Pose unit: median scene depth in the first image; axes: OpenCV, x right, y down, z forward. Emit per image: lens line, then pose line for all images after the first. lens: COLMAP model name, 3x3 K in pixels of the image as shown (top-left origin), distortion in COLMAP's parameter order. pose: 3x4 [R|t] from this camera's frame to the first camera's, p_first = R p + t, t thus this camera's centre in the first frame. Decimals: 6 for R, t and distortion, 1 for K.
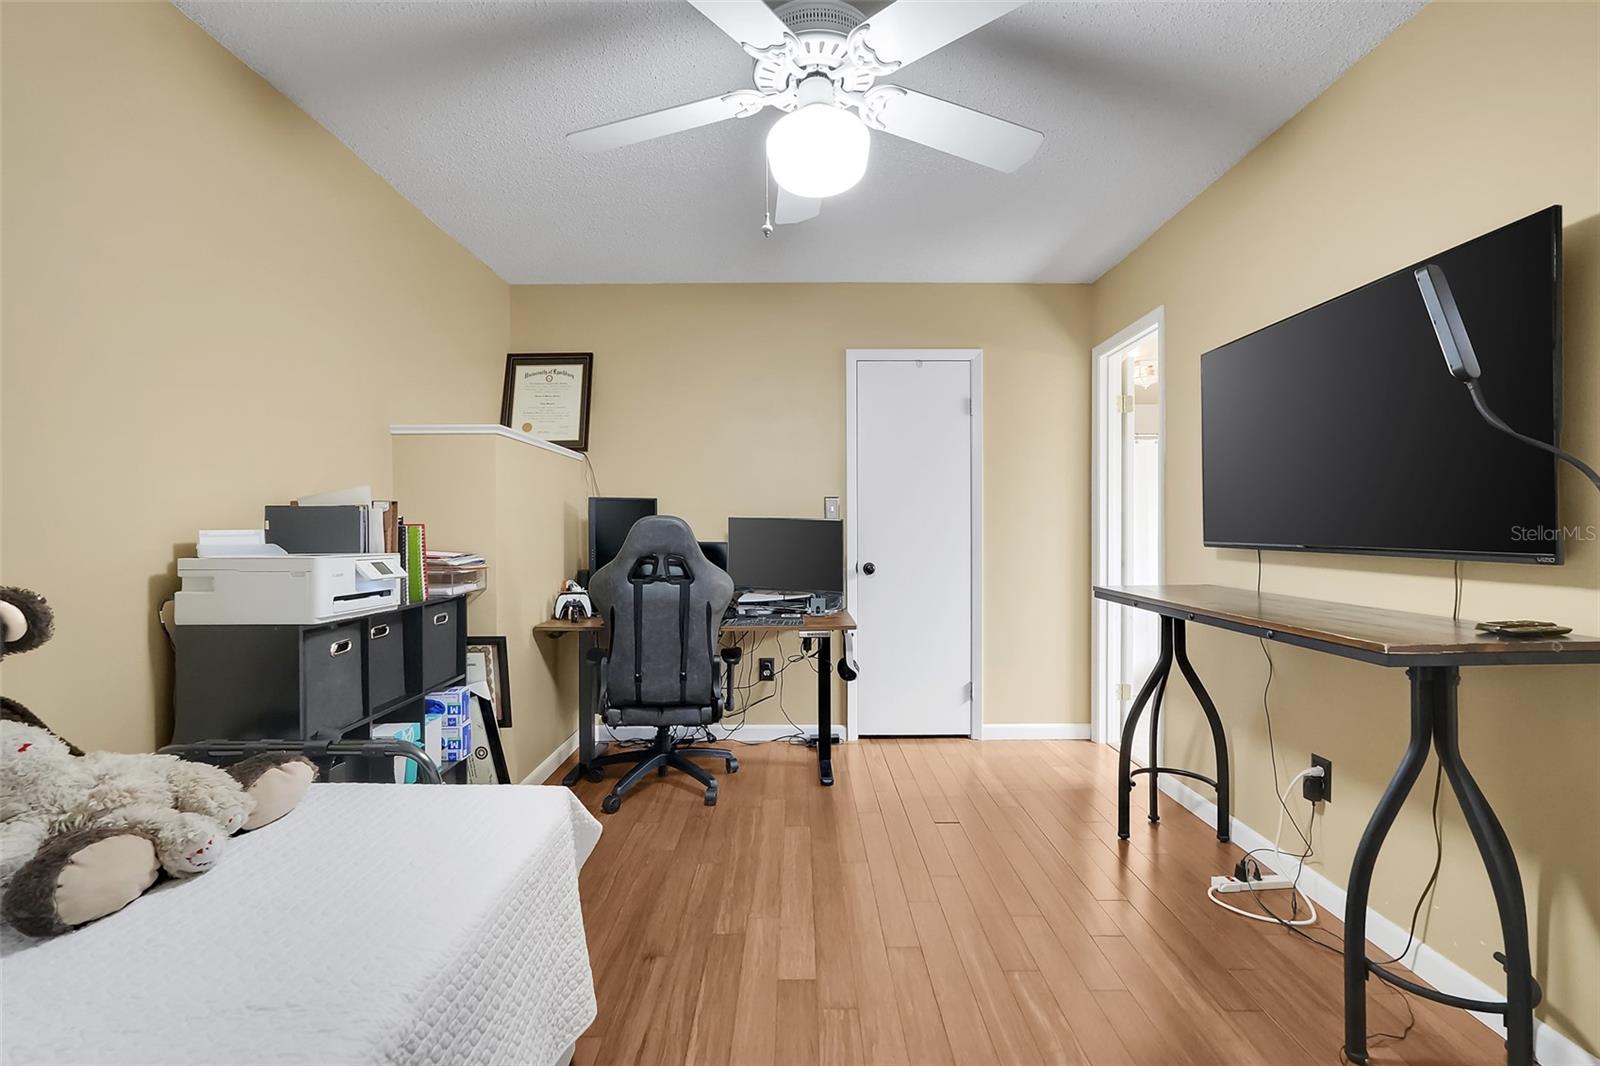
lens RADIAL K [[709.7, 0, 794.3], [0, 709.7, 539.4], [0, 0, 1]] dist [-0.009829, 0.005425]
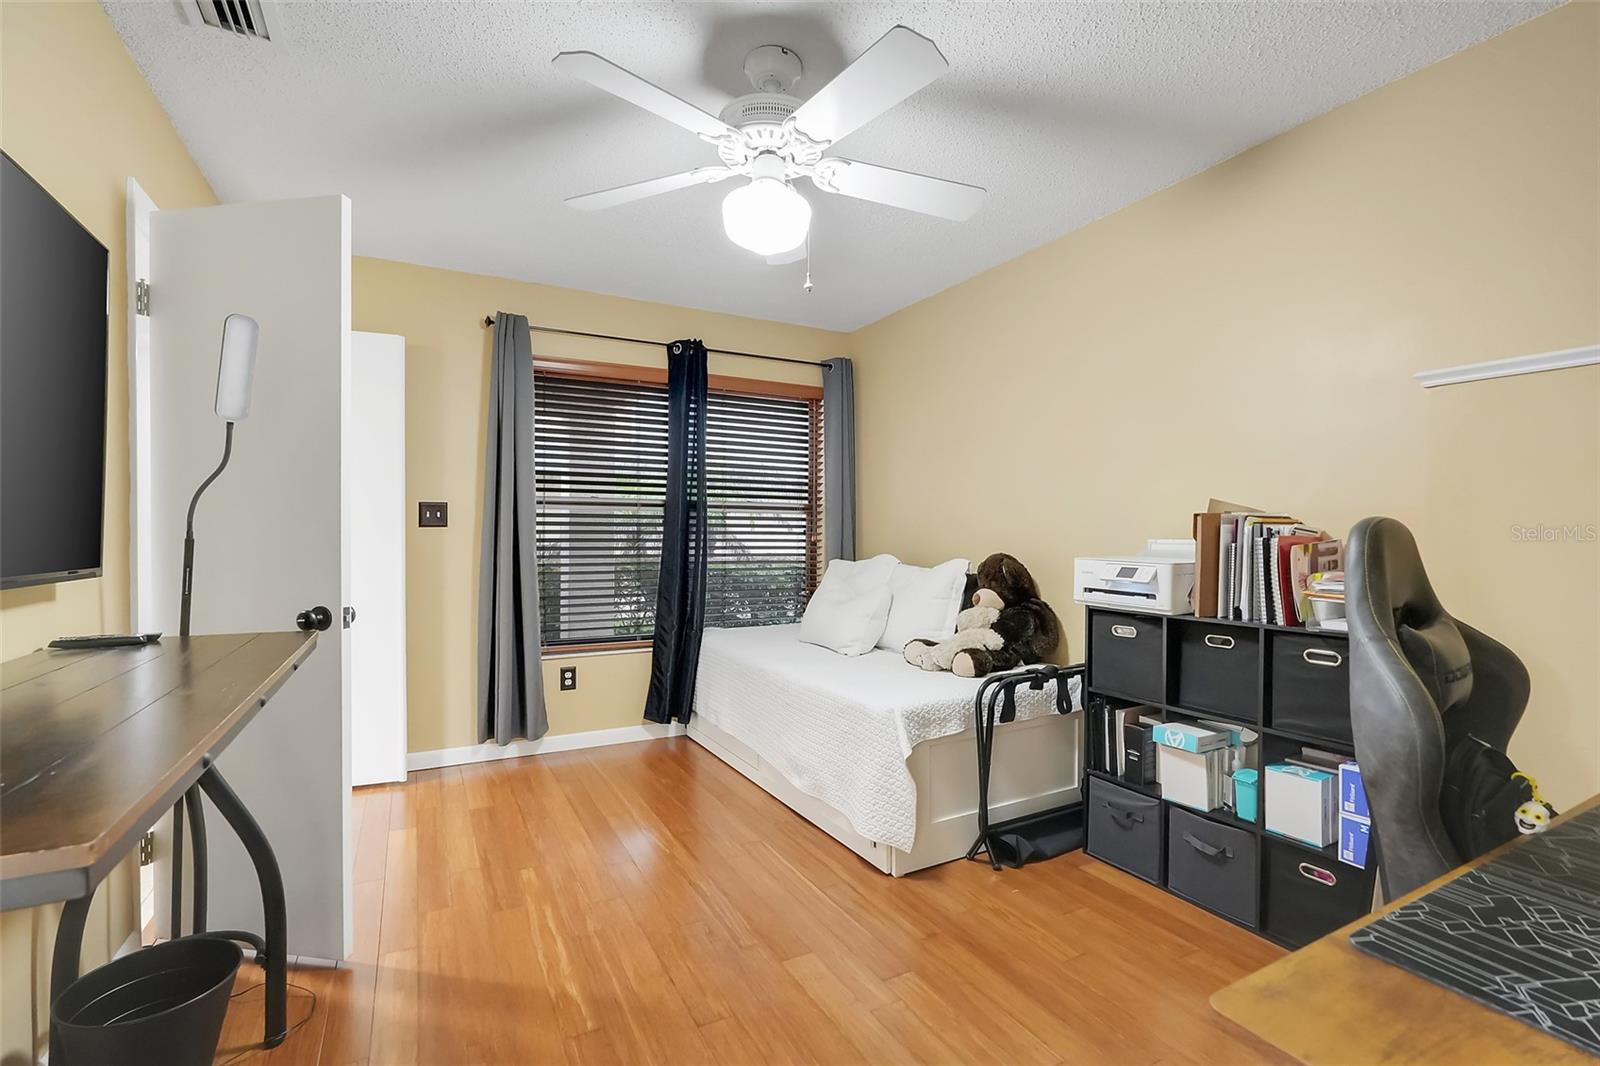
lens RADIAL K [[709.7, 0, 799.7], [0, 709.7, 533.0], [0, 0, 1]] dist [-0.009829, 0.005425]
pose [[-0.876971, 0.000637, -0.480543, 0.463507], [-0.006388, 0.999895, 0.012982, -0.036592], [0.480501, 0.014454, -0.876875, 1.731858]]
